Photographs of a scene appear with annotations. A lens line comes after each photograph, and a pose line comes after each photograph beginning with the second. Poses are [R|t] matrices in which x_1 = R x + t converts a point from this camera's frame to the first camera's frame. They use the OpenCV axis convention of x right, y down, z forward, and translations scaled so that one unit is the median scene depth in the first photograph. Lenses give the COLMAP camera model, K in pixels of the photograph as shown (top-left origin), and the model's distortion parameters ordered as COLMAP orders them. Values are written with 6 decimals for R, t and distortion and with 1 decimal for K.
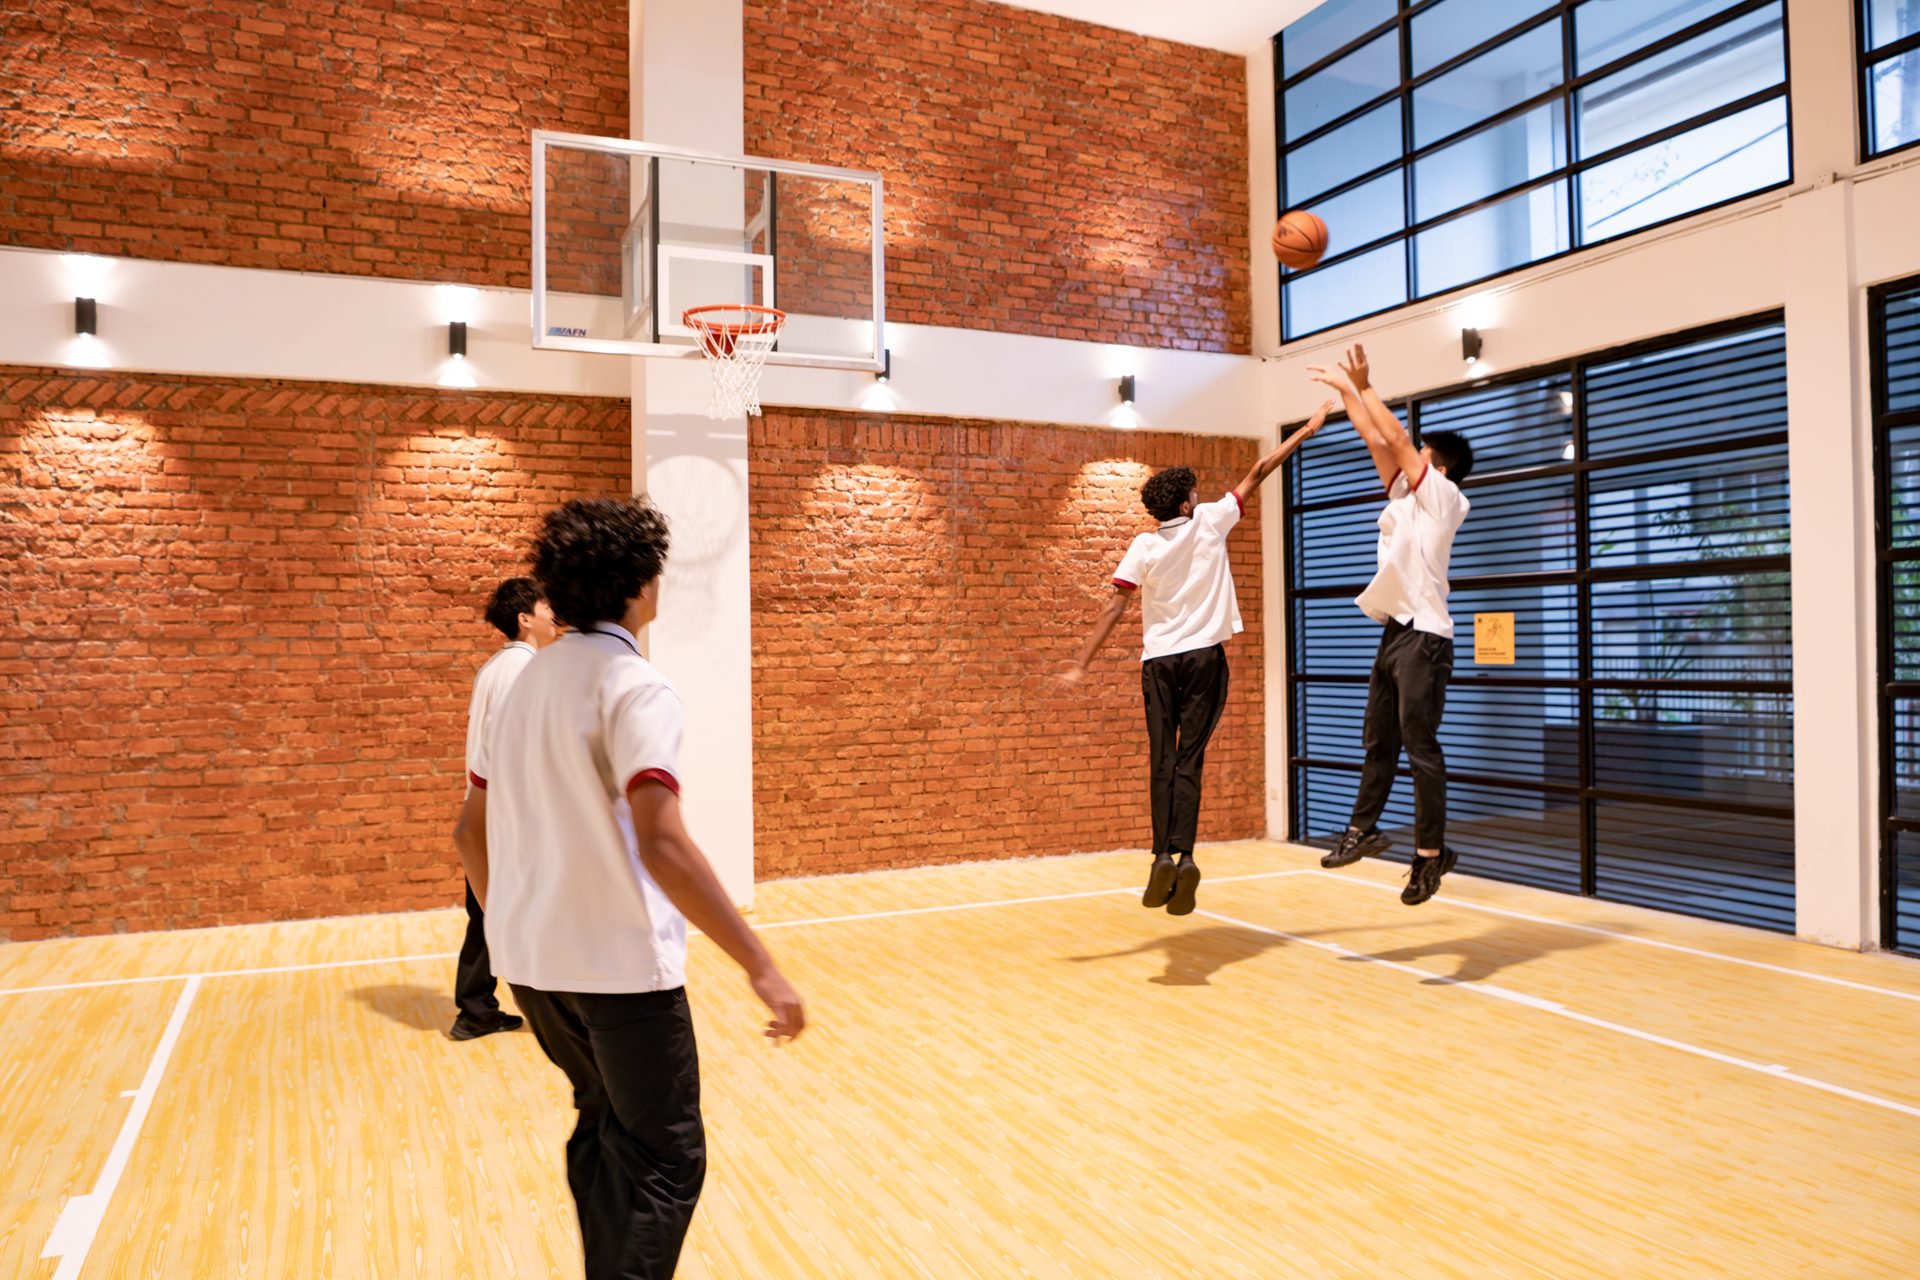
lens RADIAL K [[1348.1, 0, 958.7], [0, 1348.1, 633.6], [0, 0, 1]] dist [-0.018618, 0.007878]
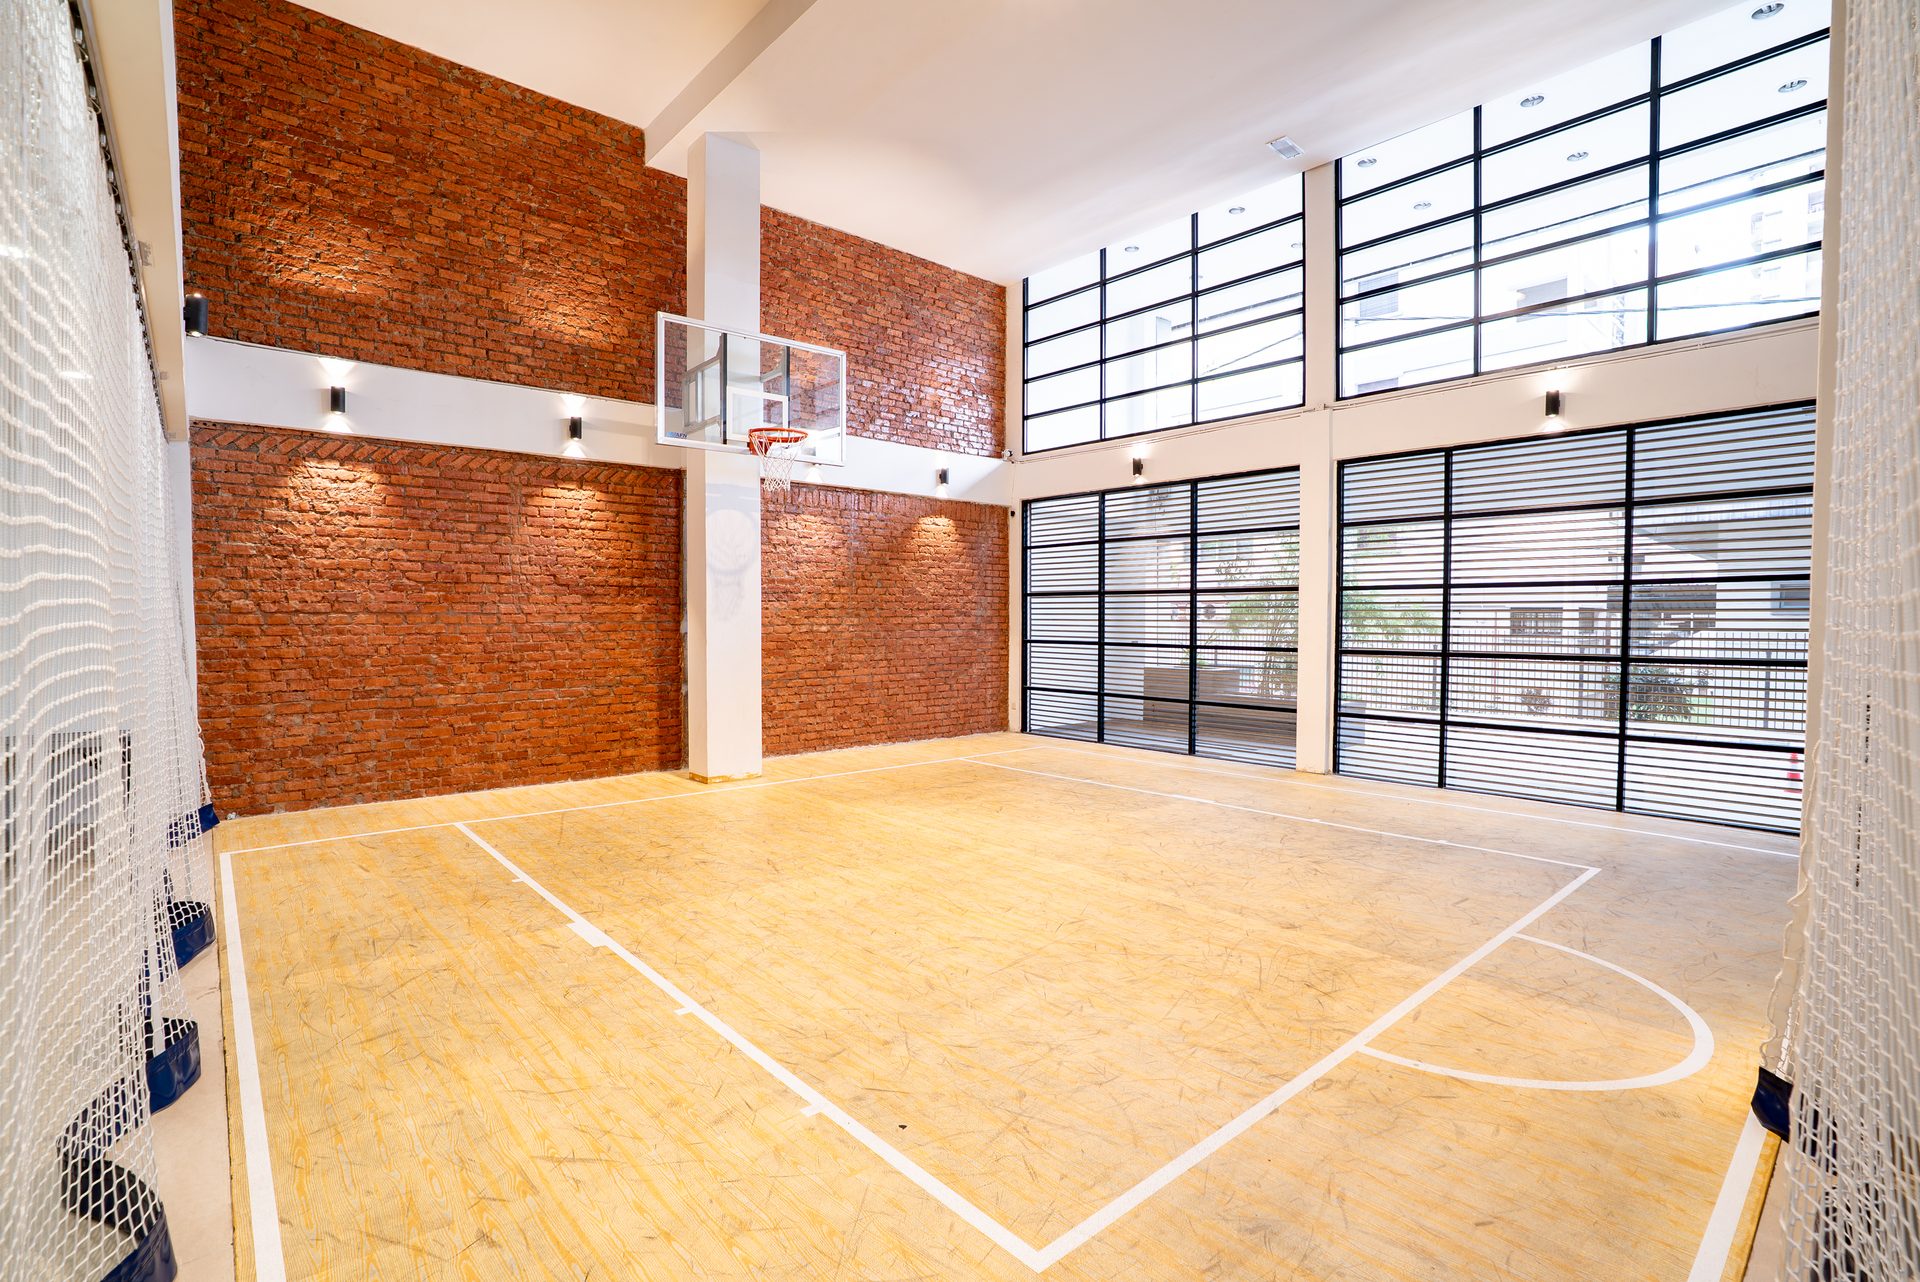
lens RADIAL K [[883.9, 0, 952.6], [0, 883.9, 631.7], [0, 0, 1]] dist [0.022295, 0.000715]
pose [[0.962788, 0.011009, 0.270032, -0.220686], [-0.018729, 0.999486, 0.026030, -0.011991], [-0.269606, -0.030119, 0.962499, -0.149900]]
